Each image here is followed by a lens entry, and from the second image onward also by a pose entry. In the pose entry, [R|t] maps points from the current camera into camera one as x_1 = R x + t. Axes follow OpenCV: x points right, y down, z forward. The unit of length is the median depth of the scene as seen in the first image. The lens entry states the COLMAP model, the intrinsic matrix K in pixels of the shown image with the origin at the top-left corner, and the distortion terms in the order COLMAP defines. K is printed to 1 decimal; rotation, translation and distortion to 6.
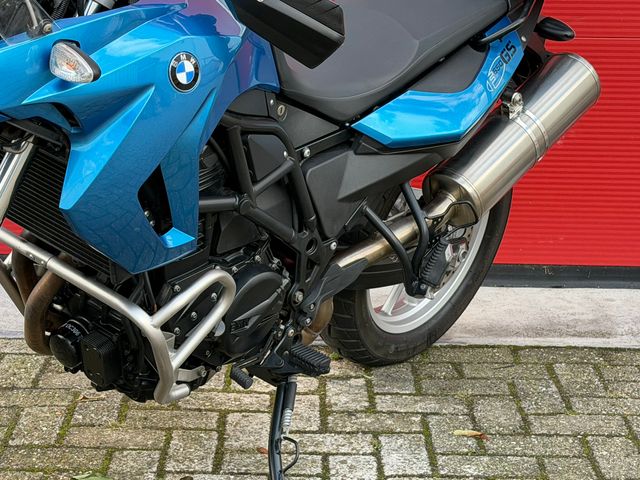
lens RADIAL K [[1477.9, 0, 324.3], [0, 1477.9, 250.1], [0, 0, 1]] dist [0.137697, 0.000000]
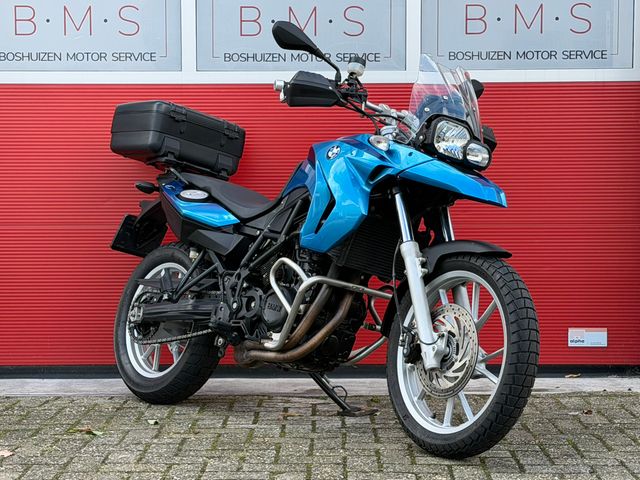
lens RADIAL K [[1477.9, 0, 320.0], [0, 1477.9, 246.7], [0, 0, 1]] dist [0.137697, 0.000000]
pose [[0.999688, -0.020432, -0.014368, 0.040333], [0.016284, 0.969282, -0.245413, 0.392644], [0.018941, 0.245102, 0.969312, -0.847083]]
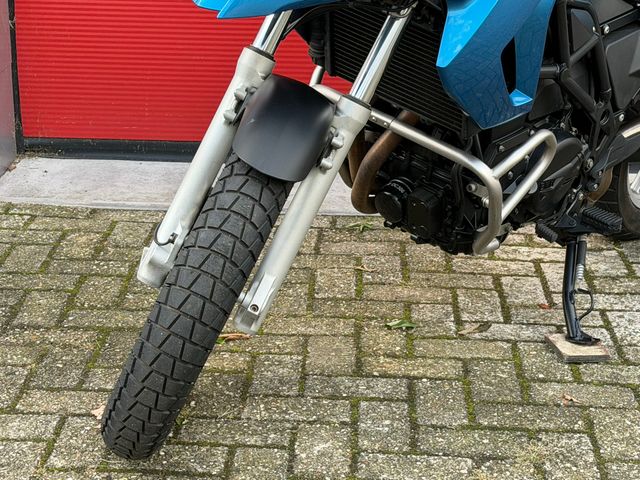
lens RADIAL K [[1477.9, 0, 306.9], [0, 1477.9, 247.8], [0, 0, 1]] dist [0.137697, 0.000000]
pose [[0.998464, 0.009510, -0.054575, -0.164771], [-0.007388, 0.999213, 0.038961, 0.052117], [0.054903, -0.038498, 0.997749, -0.115283]]
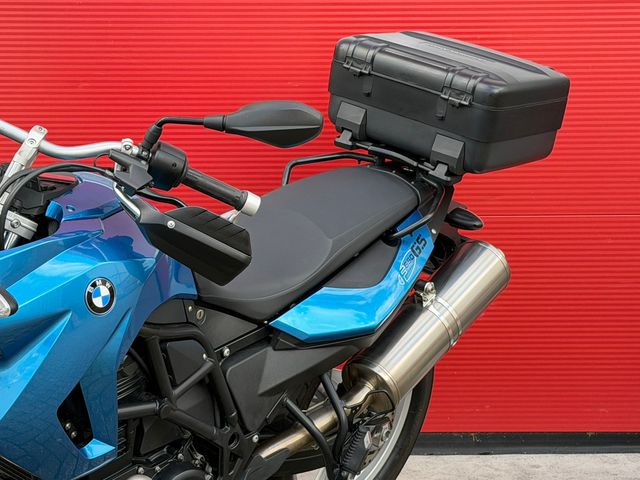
lens RADIAL K [[1477.9, 0, 315.9], [0, 1477.9, 250.9], [0, 0, 1]] dist [0.137697, 0.000000]
pose [[0.999480, -0.024621, 0.020816, 0.030230], [0.026252, 0.996277, -0.082117, -0.047563], [-0.018716, 0.082621, 0.996405, -0.050406]]
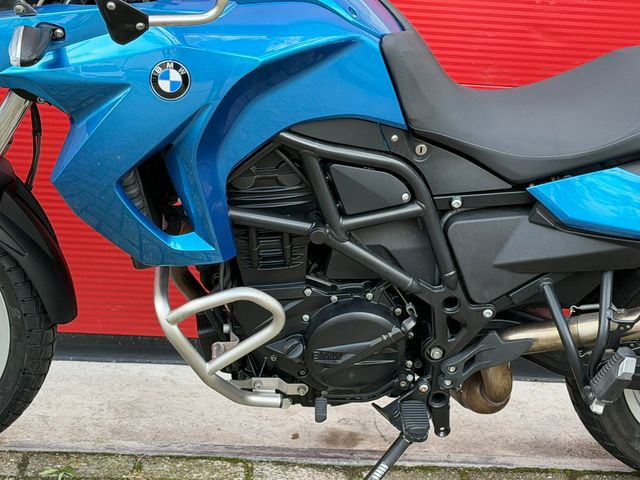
lens RADIAL K [[1477.9, 0, 326.3], [0, 1477.9, 242.5], [0, 0, 1]] dist [0.137697, 0.000000]
pose [[0.699947, 0.288758, -0.653218, 0.506207], [-0.264523, 0.954390, 0.138446, -0.140747], [0.663402, 0.075886, 0.744405, 0.268972]]
